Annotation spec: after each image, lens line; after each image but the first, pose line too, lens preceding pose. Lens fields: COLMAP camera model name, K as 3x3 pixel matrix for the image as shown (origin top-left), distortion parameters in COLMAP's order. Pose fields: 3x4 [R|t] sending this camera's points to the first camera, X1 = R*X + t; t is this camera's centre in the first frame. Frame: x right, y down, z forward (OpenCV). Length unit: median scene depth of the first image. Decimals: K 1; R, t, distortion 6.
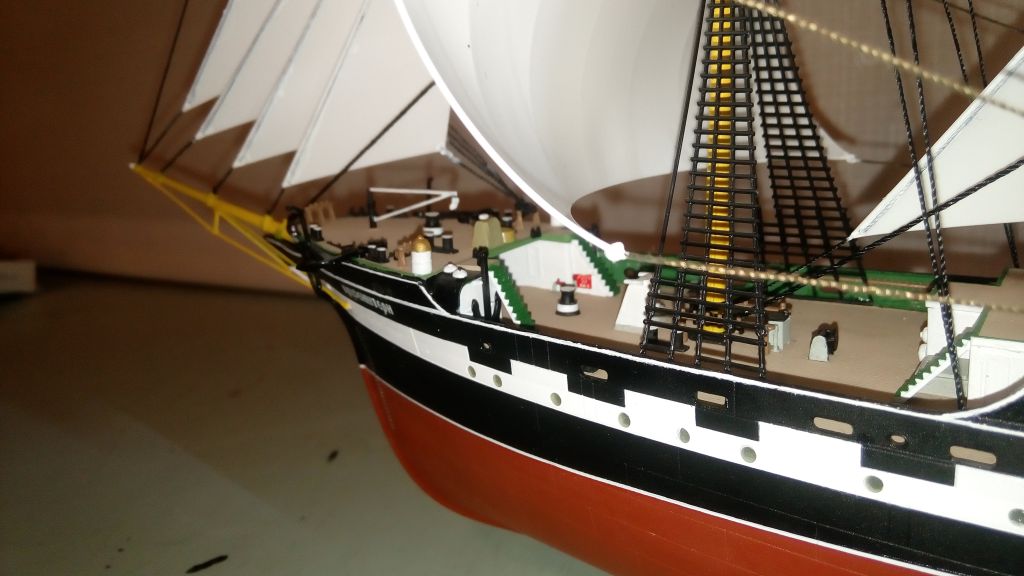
lens RADIAL K [[849.4, 0, 513.3], [0, 849.4, 283.8], [0, 0, 1]] dist [0.154555, -0.314483]
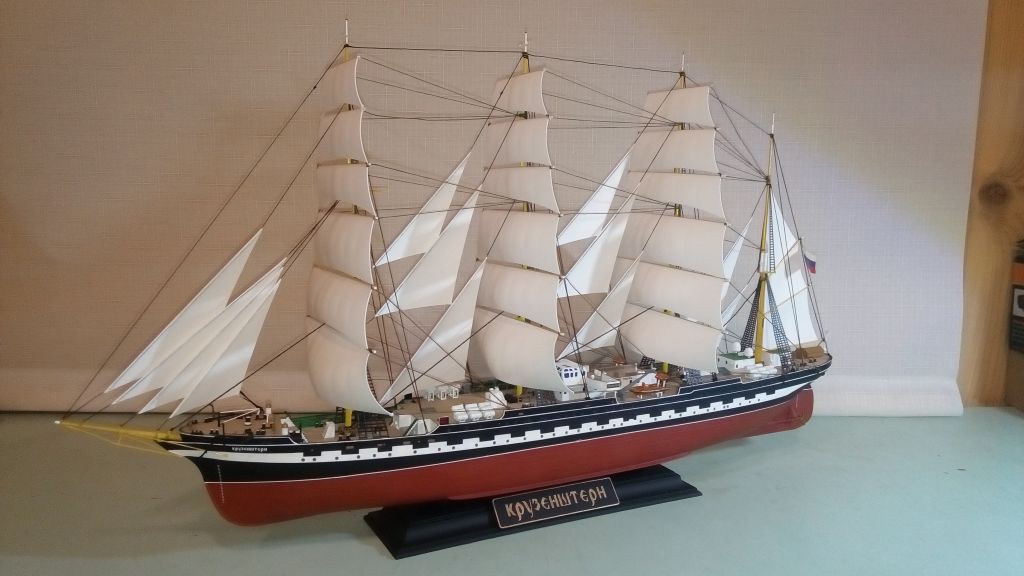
lens RADIAL K [[849.4, 0, 513.3], [0, 849.4, 283.8], [0, 0, 1]] dist [0.154555, -0.314483]
pose [[0.493830, -0.034849, 0.868860, -2.995353], [0.156203, 0.986498, -0.049213, -0.336262], [-0.855414, 0.160021, 0.492606, -1.762145]]
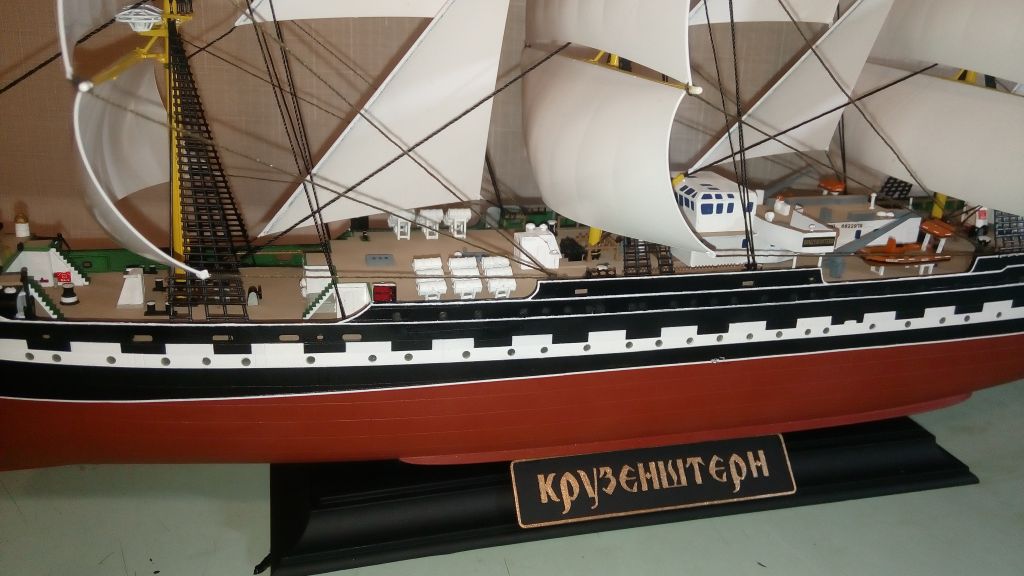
lens RADIAL K [[849.4, 0, 513.3], [0, 849.4, 283.8], [0, 0, 1]] dist [0.154555, -0.314483]
pose [[0.656584, -0.159133, 0.737275, -0.648071], [0.084966, 0.986873, 0.137339, -0.168041], [-0.749452, -0.027531, 0.661486, -0.639980]]
